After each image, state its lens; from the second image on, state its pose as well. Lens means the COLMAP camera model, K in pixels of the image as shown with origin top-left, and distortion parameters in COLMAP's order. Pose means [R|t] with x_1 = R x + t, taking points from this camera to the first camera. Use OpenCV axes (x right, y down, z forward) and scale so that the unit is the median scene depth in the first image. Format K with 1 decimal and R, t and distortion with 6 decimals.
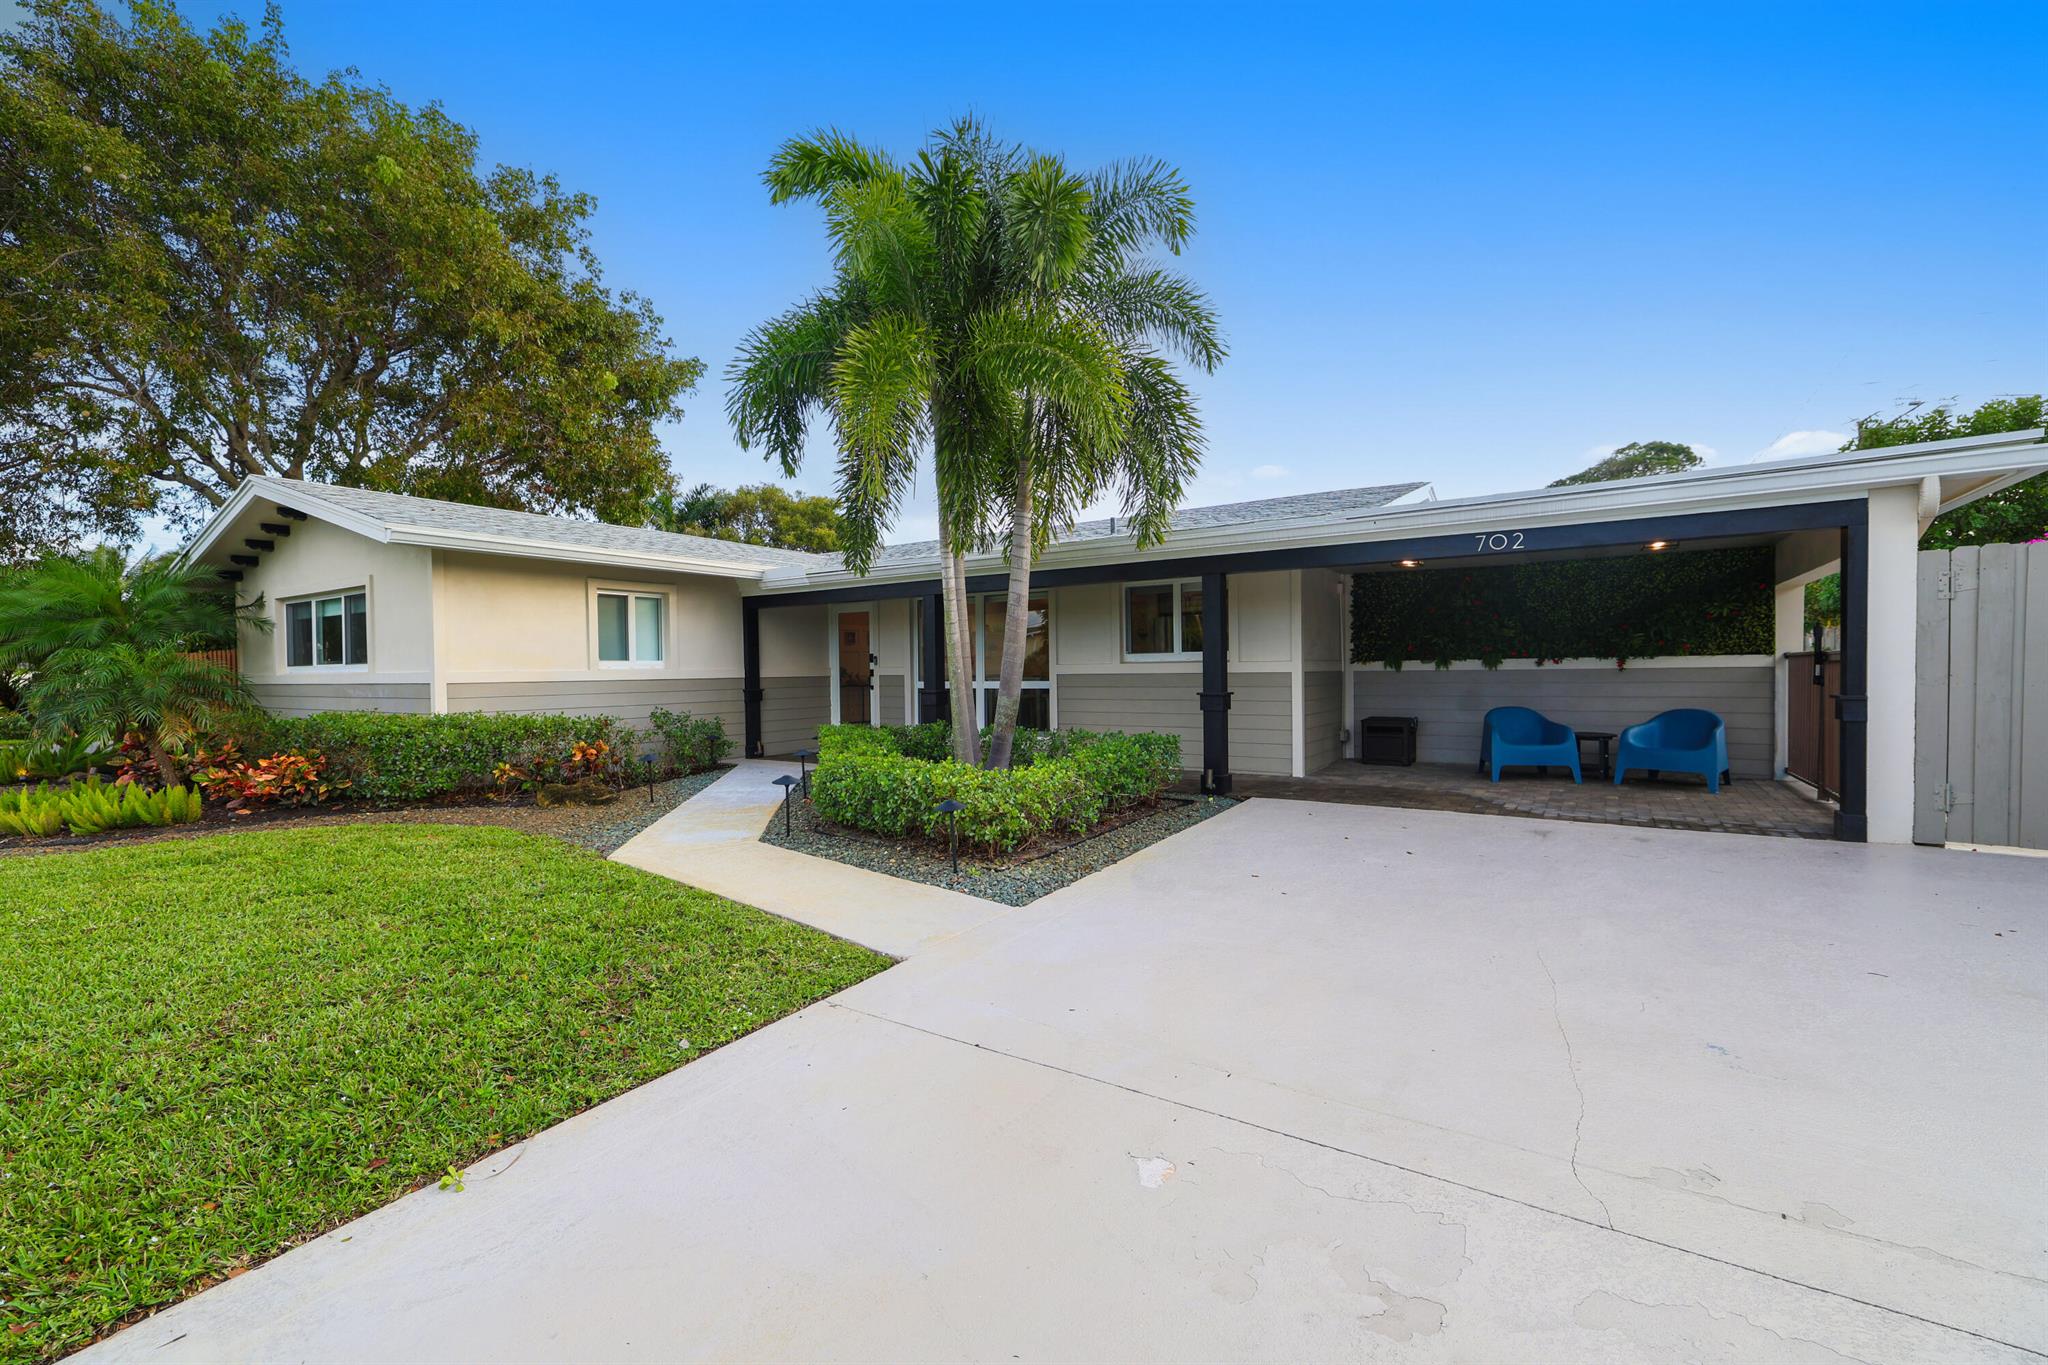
lens RADIAL K [[860.5, 0, 1003.0], [0, 860.5, 655.9], [0, 0, 1]] dist [0.001116, -0.000165]
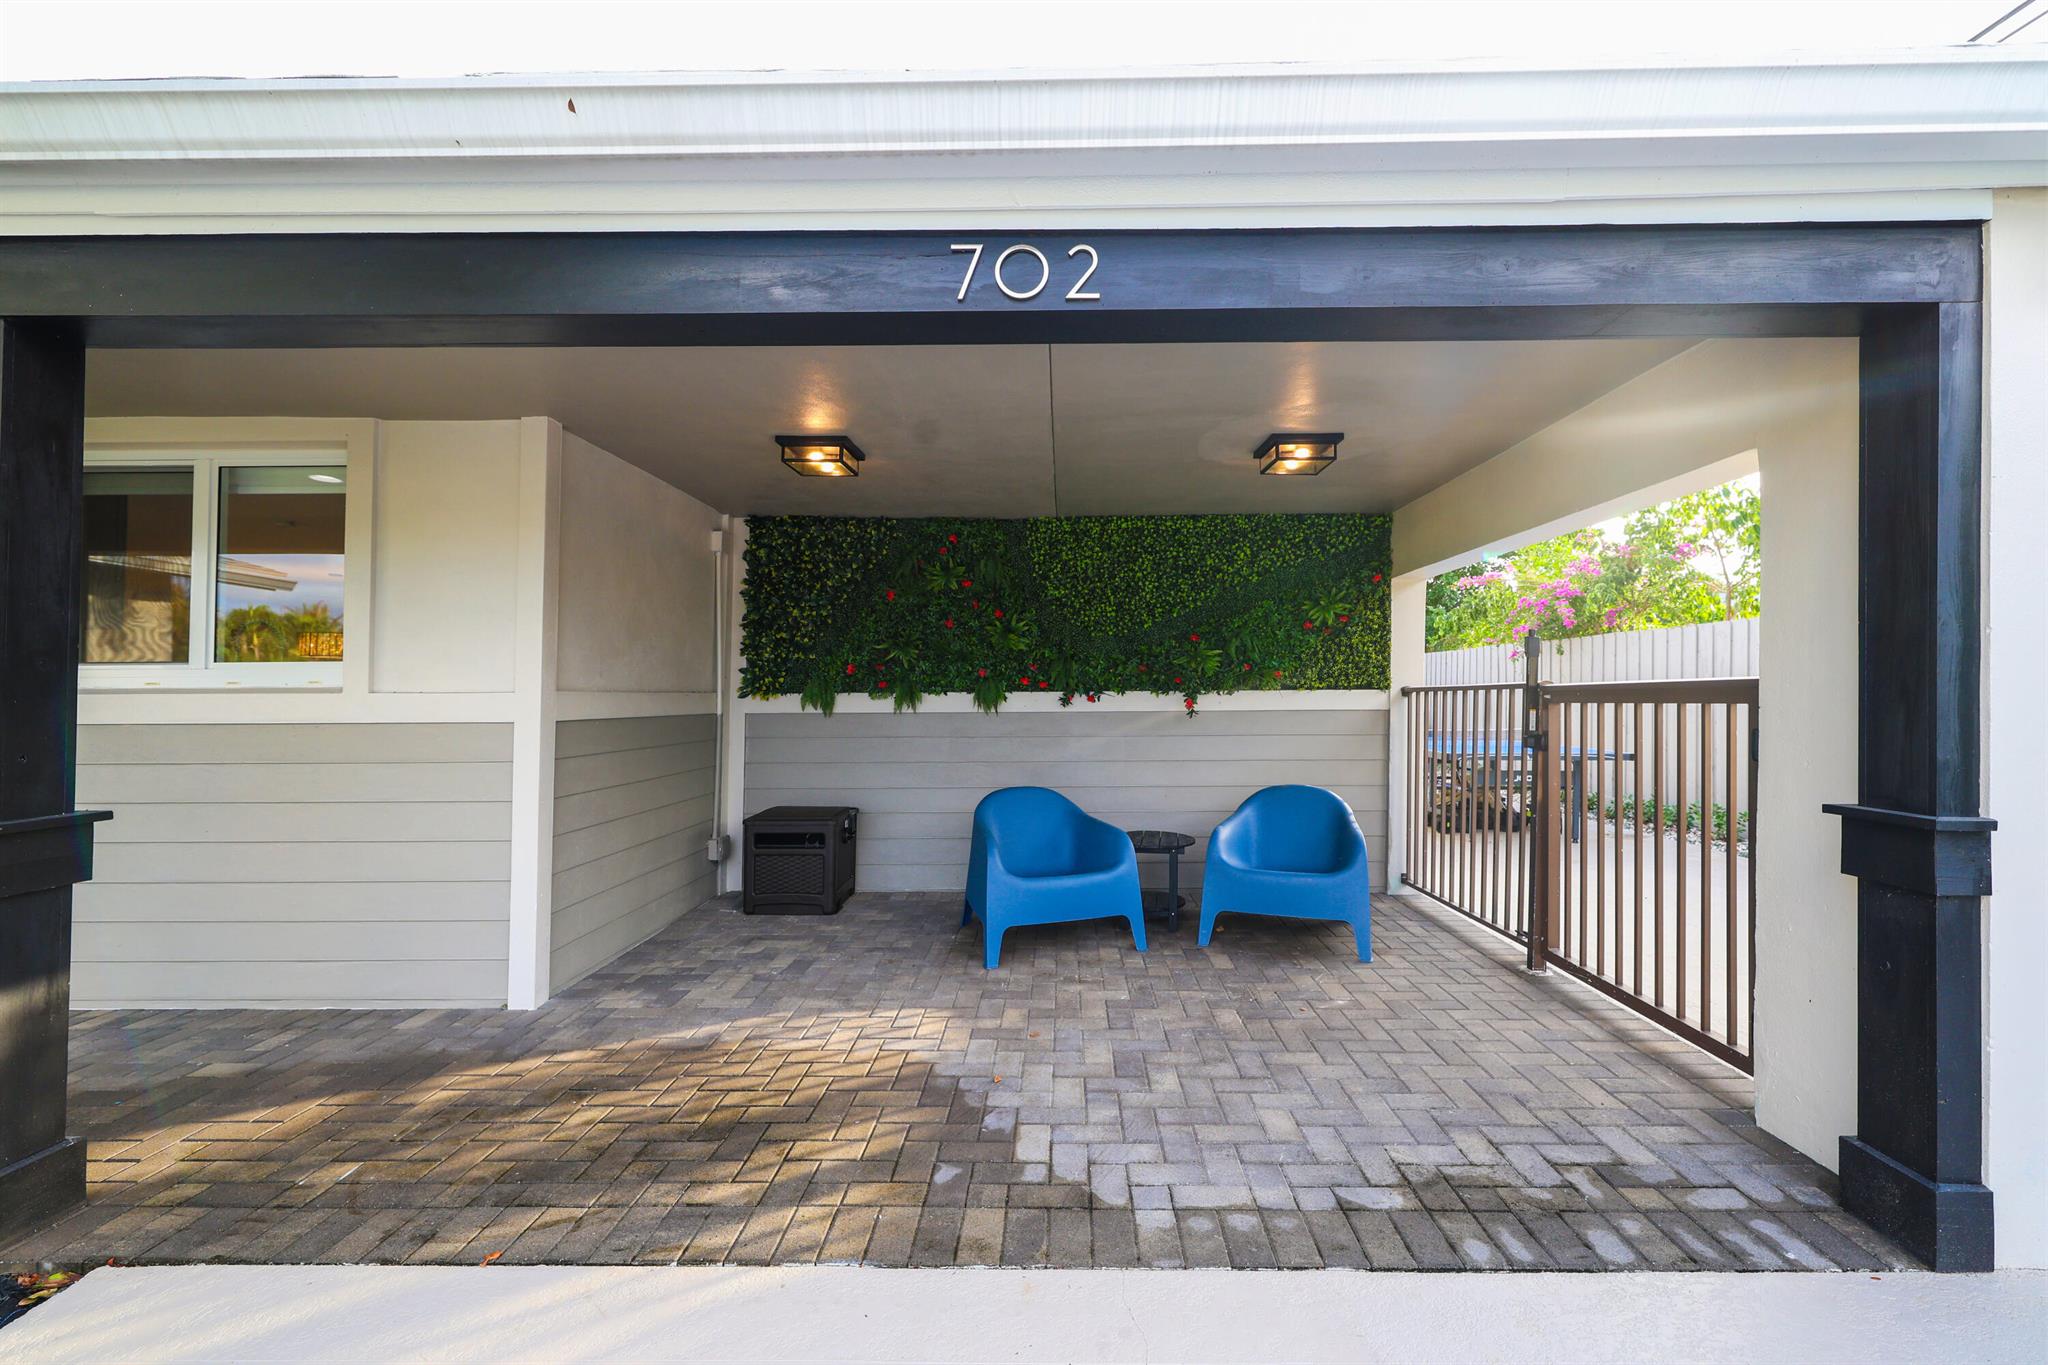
lens RADIAL K [[860.5, 0, 1032.4], [0, 860.5, 686.1], [0, 0, 1]] dist [0.001116, -0.000165]
pose [[0.842875, 0.018353, 0.537797, 0.318067], [-0.015121, 0.999831, -0.010423, 0.005386], [-0.537897, 0.000653, 0.843010, 0.562945]]
